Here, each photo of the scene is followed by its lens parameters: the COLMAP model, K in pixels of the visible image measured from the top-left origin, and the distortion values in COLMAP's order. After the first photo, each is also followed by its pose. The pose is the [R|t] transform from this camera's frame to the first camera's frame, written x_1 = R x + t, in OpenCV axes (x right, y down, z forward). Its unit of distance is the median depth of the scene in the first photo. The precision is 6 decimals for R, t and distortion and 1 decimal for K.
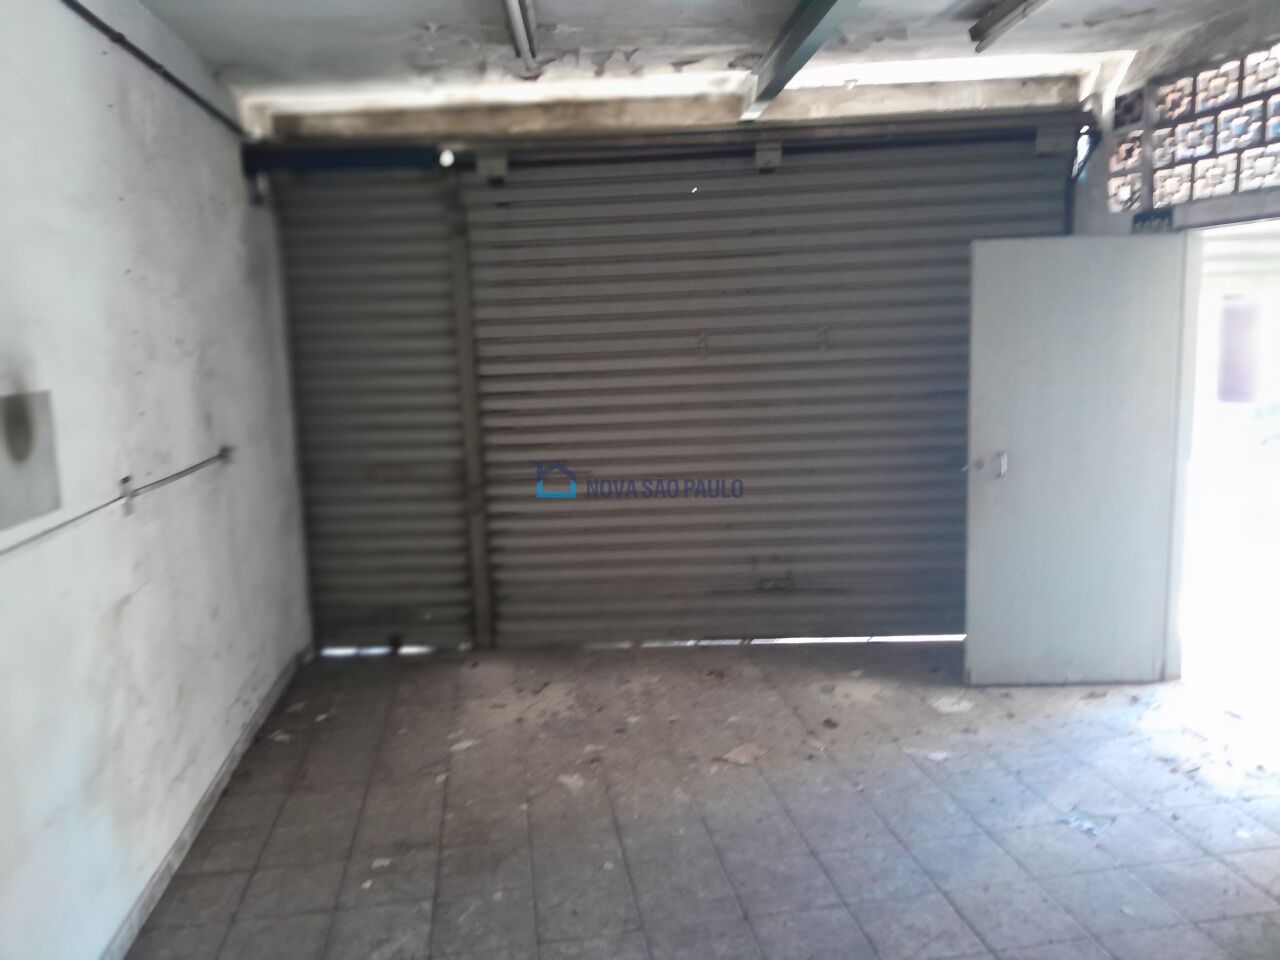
lens RADIAL K [[1010.9, 0, 642.0], [0, 1010.9, 482.8], [0, 0, 1]] dist [0.012959, -0.006265]
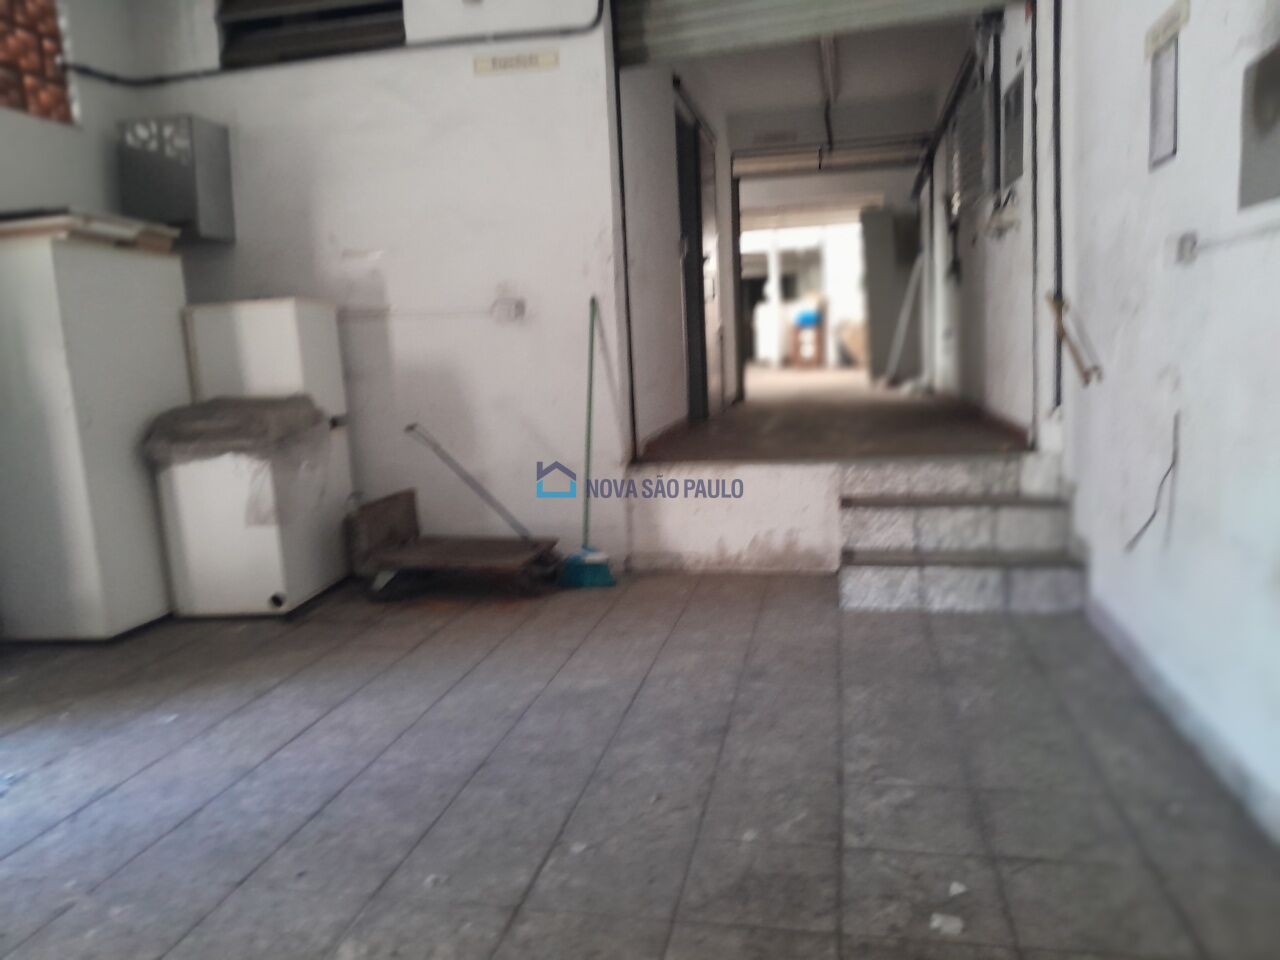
lens RADIAL K [[1010.9, 0, 640.0], [0, 1010.9, 477.8], [0, 0, 1]] dist [0.012959, -0.006265]
pose [[-0.936572, 0.043839, 0.347723, -0.326654], [0.140647, 0.955765, 0.258326, -0.019416], [-0.321017, 0.290847, -0.901308, 1.589413]]
